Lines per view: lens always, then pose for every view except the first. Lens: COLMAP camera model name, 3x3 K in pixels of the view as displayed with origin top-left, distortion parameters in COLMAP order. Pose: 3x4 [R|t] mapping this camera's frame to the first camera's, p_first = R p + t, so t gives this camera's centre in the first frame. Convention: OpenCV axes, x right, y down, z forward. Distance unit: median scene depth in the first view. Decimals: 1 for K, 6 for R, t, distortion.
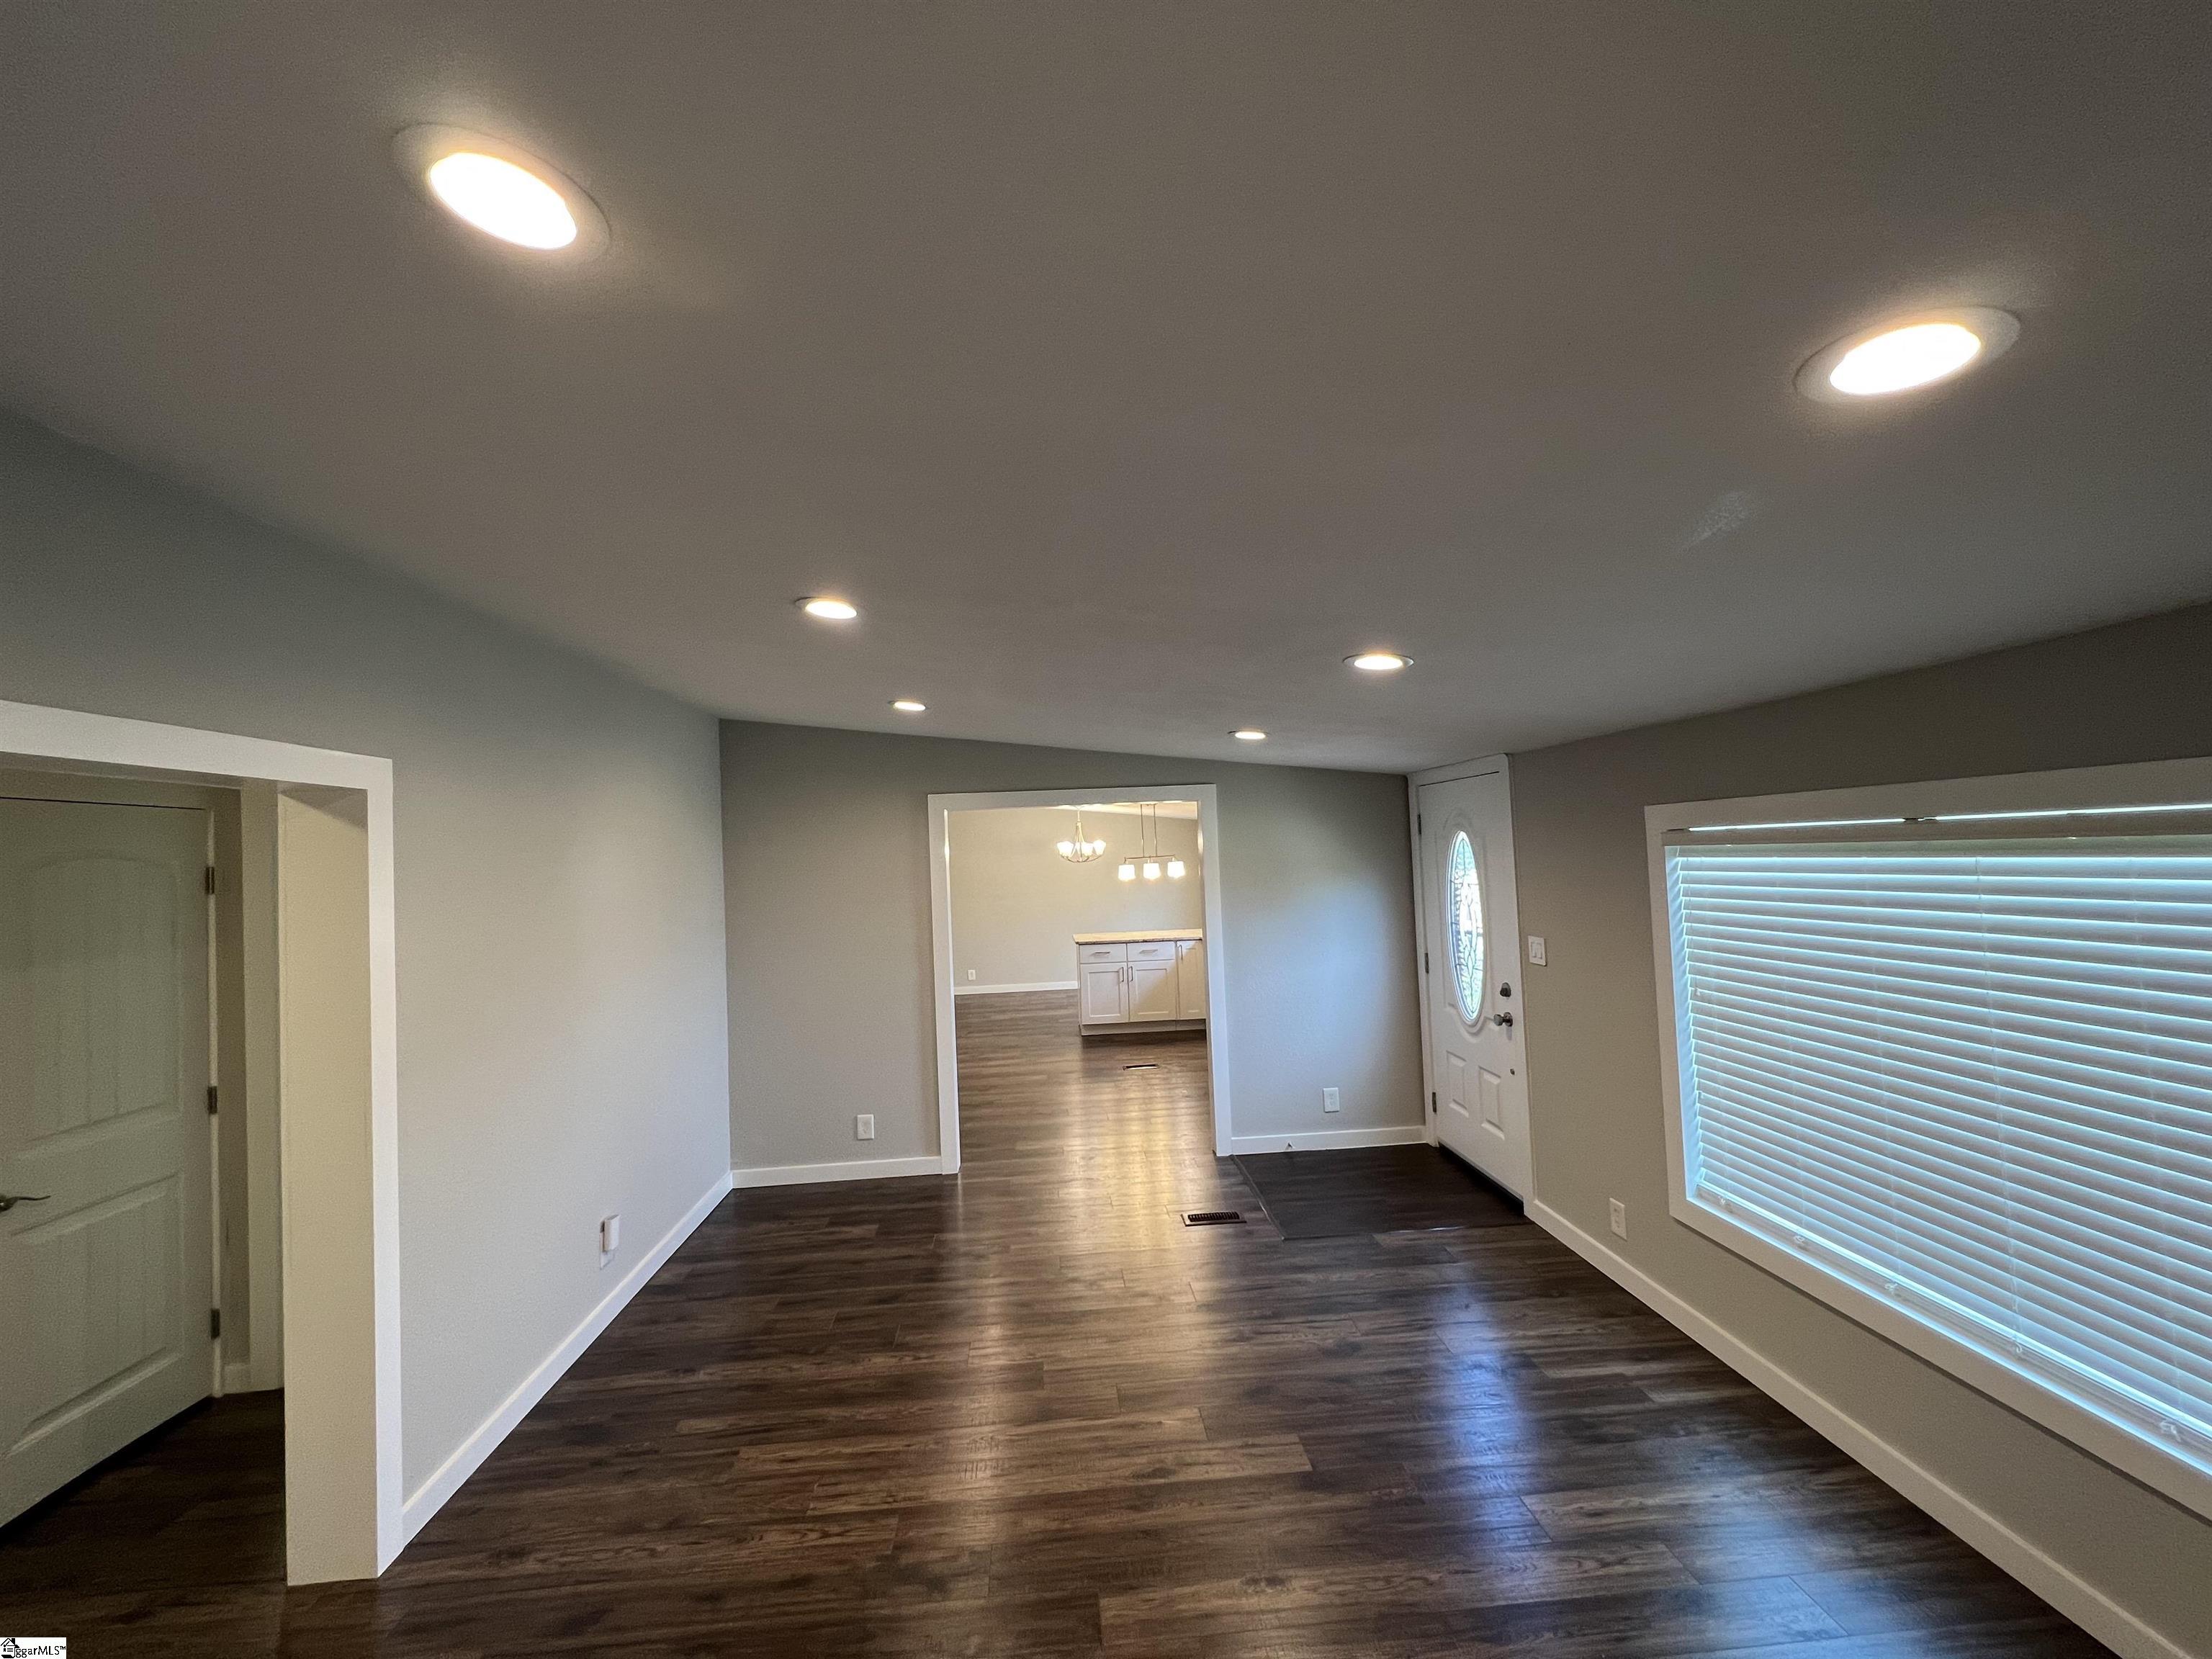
lens RADIAL K [[883.2, 0, 1098.0], [0, 883.2, 828.2], [0, 0, 1]] dist [-0.002212, 0.000848]
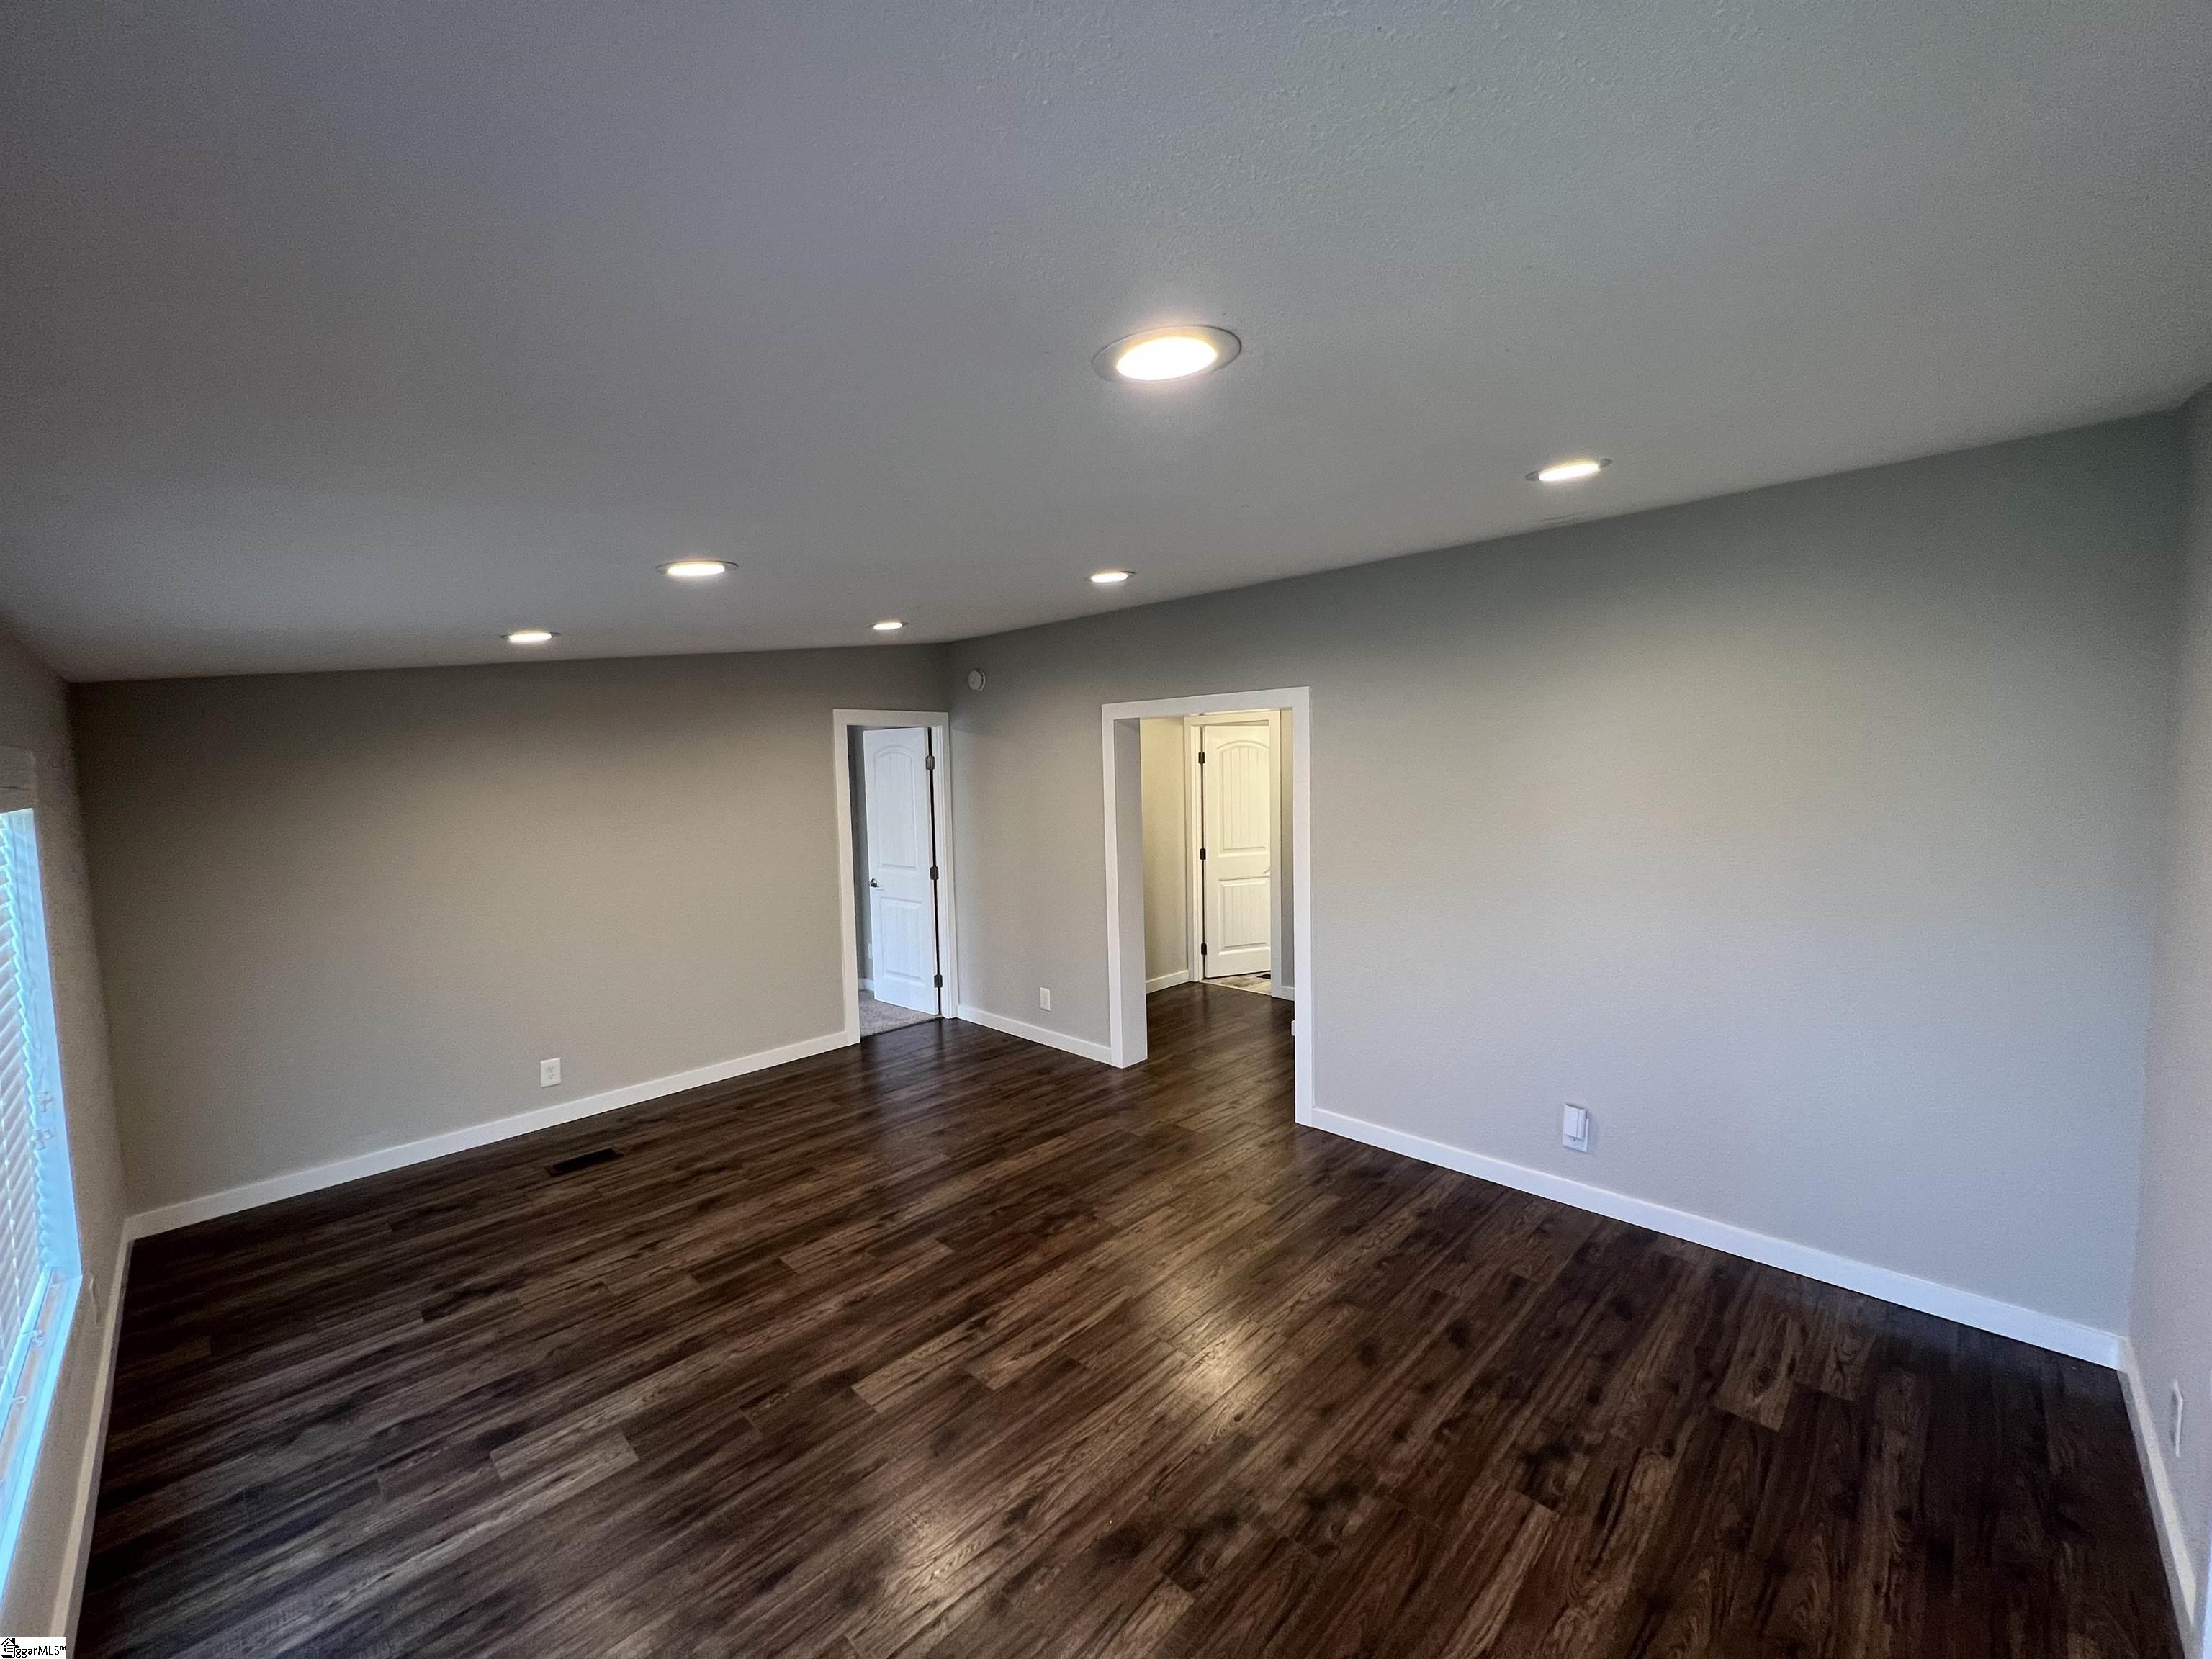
lens RADIAL K [[883.2, 0, 1097.7], [0, 883.2, 827.0], [0, 0, 1]] dist [-0.002212, 0.000848]
pose [[-0.743593, 0.105417, -0.660270, 0.522707], [0.075891, 0.994418, 0.073298, 0.028554], [0.664311, 0.004395, -0.747443, 1.604239]]
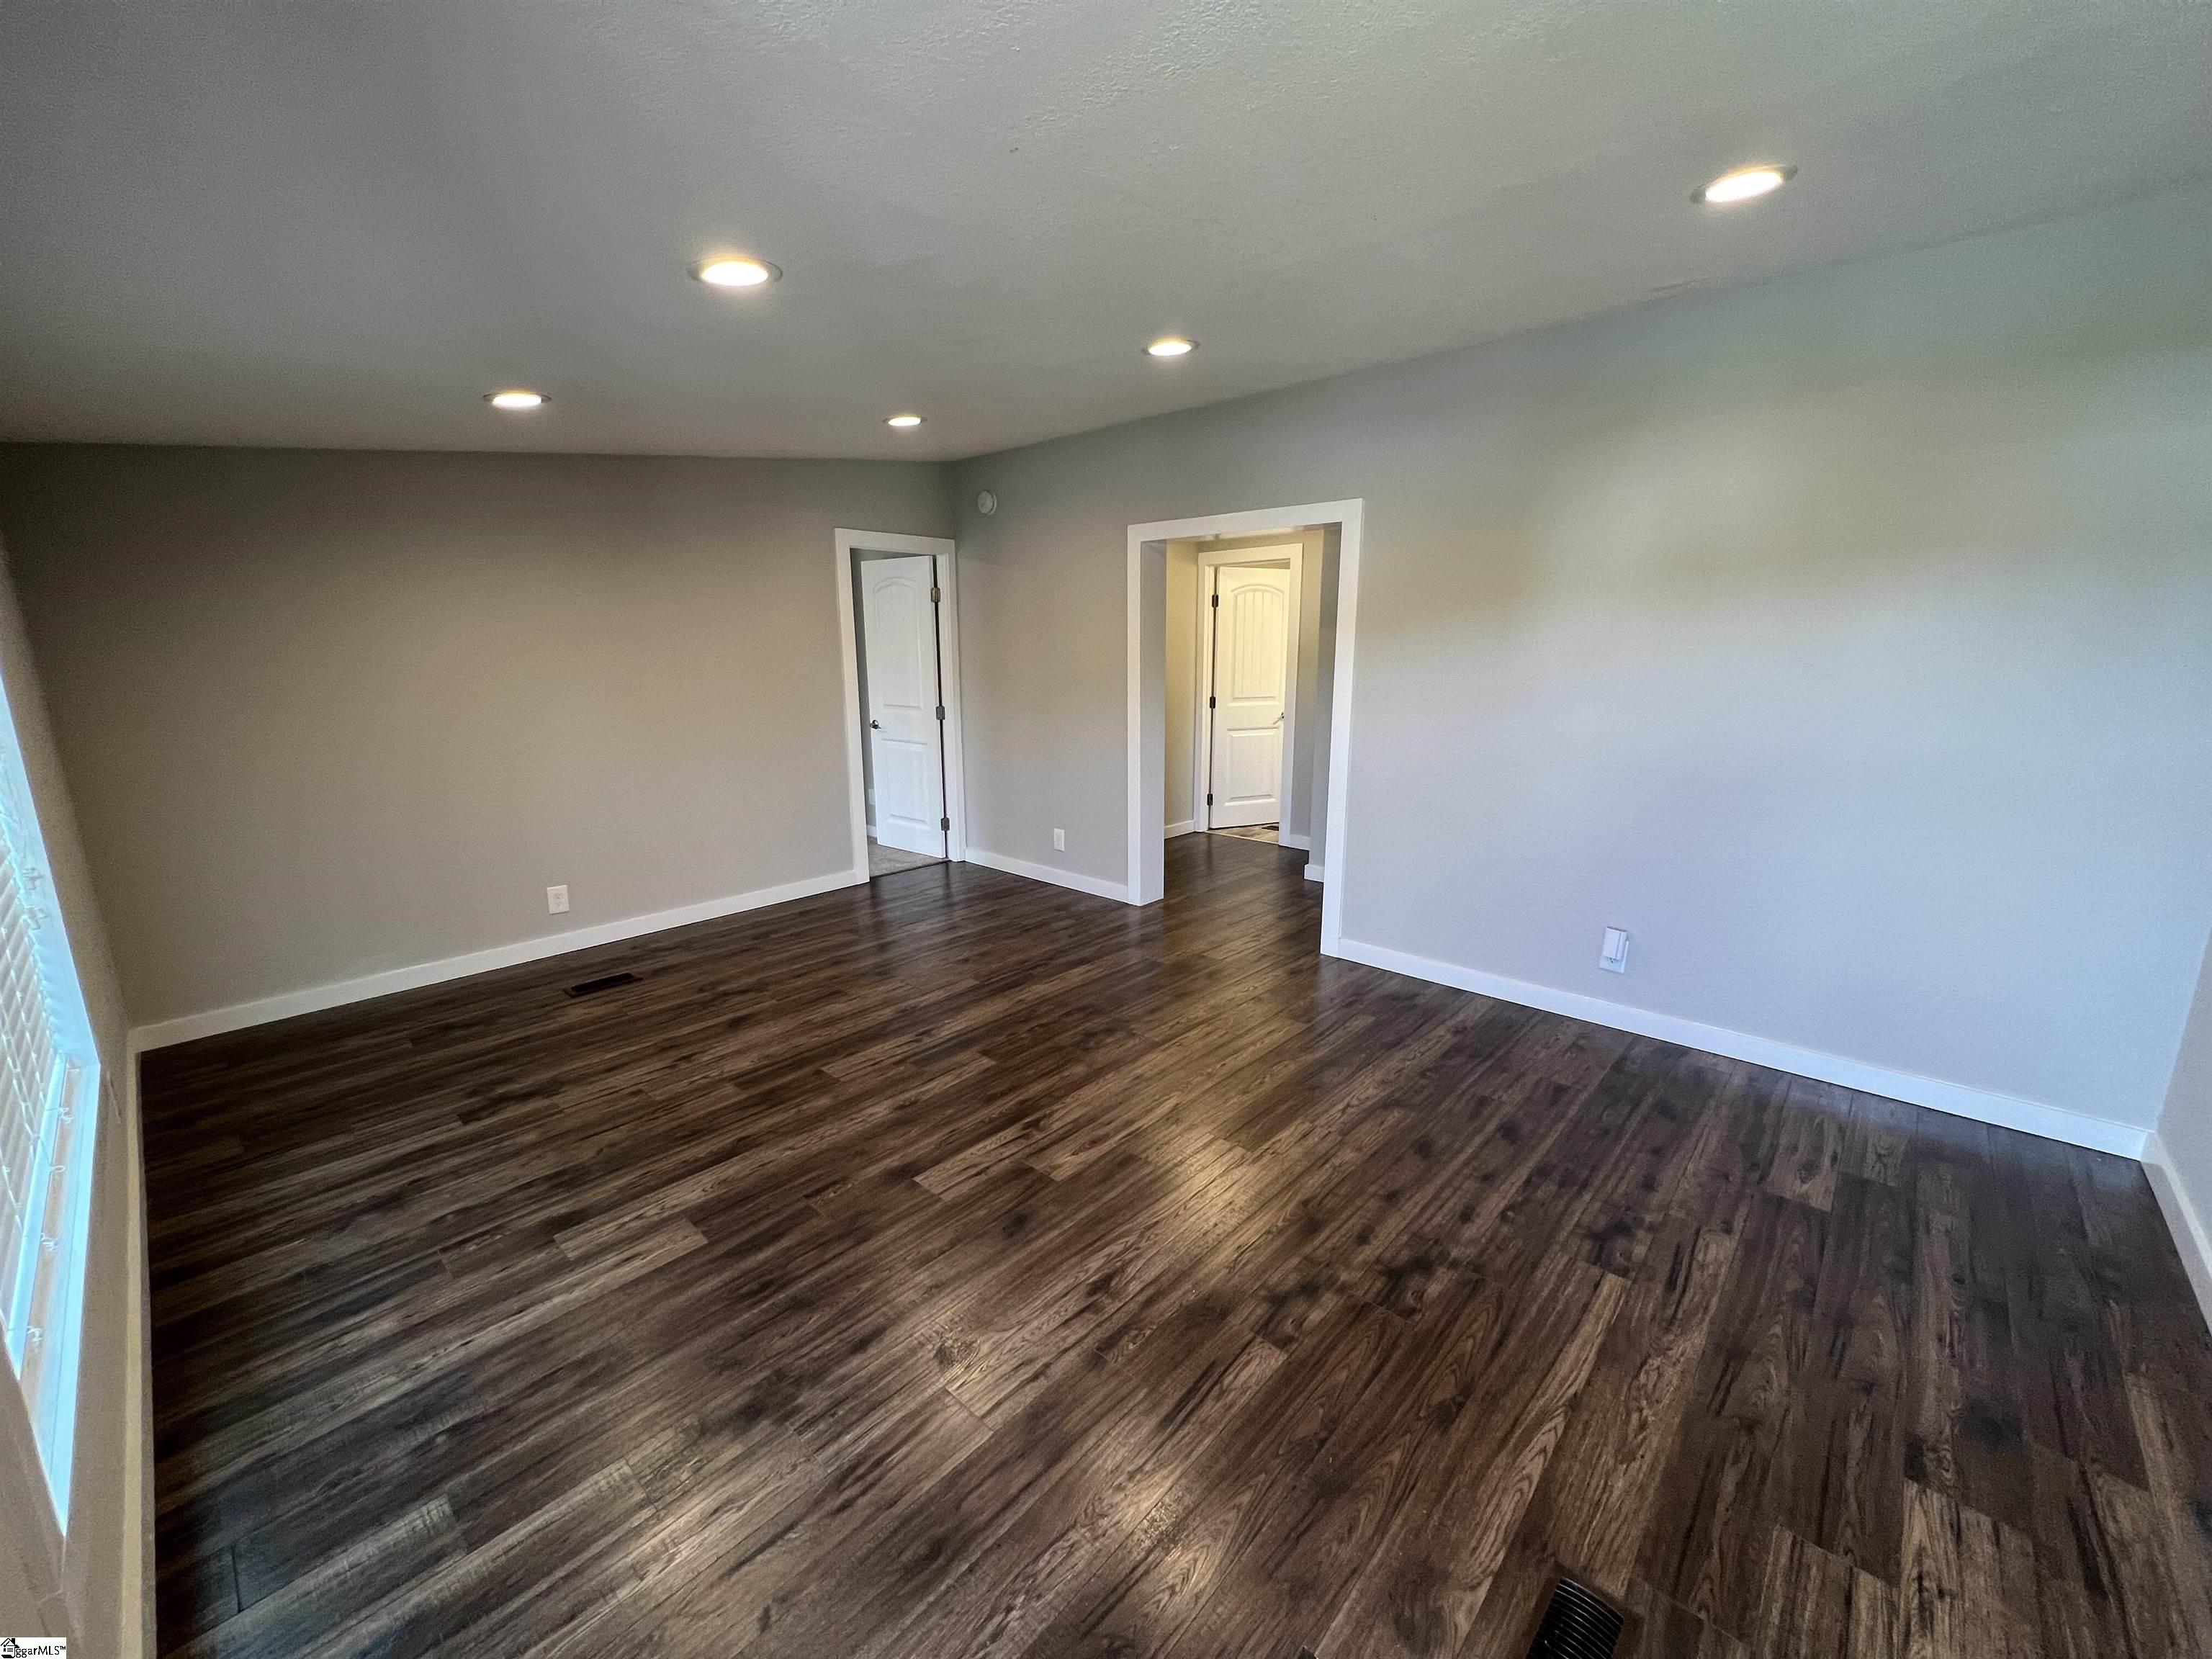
lens RADIAL K [[882.2, 0, 1097.5], [0, 882.2, 826.1], [0, 0, 1]] dist [-0.003039, 0.001359]
pose [[-0.724013, 0.185297, -0.664432, 0.565787], [0.056723, 0.975975, 0.210371, 0.109889], [0.687450, 0.114622, -0.717129, 1.504023]]
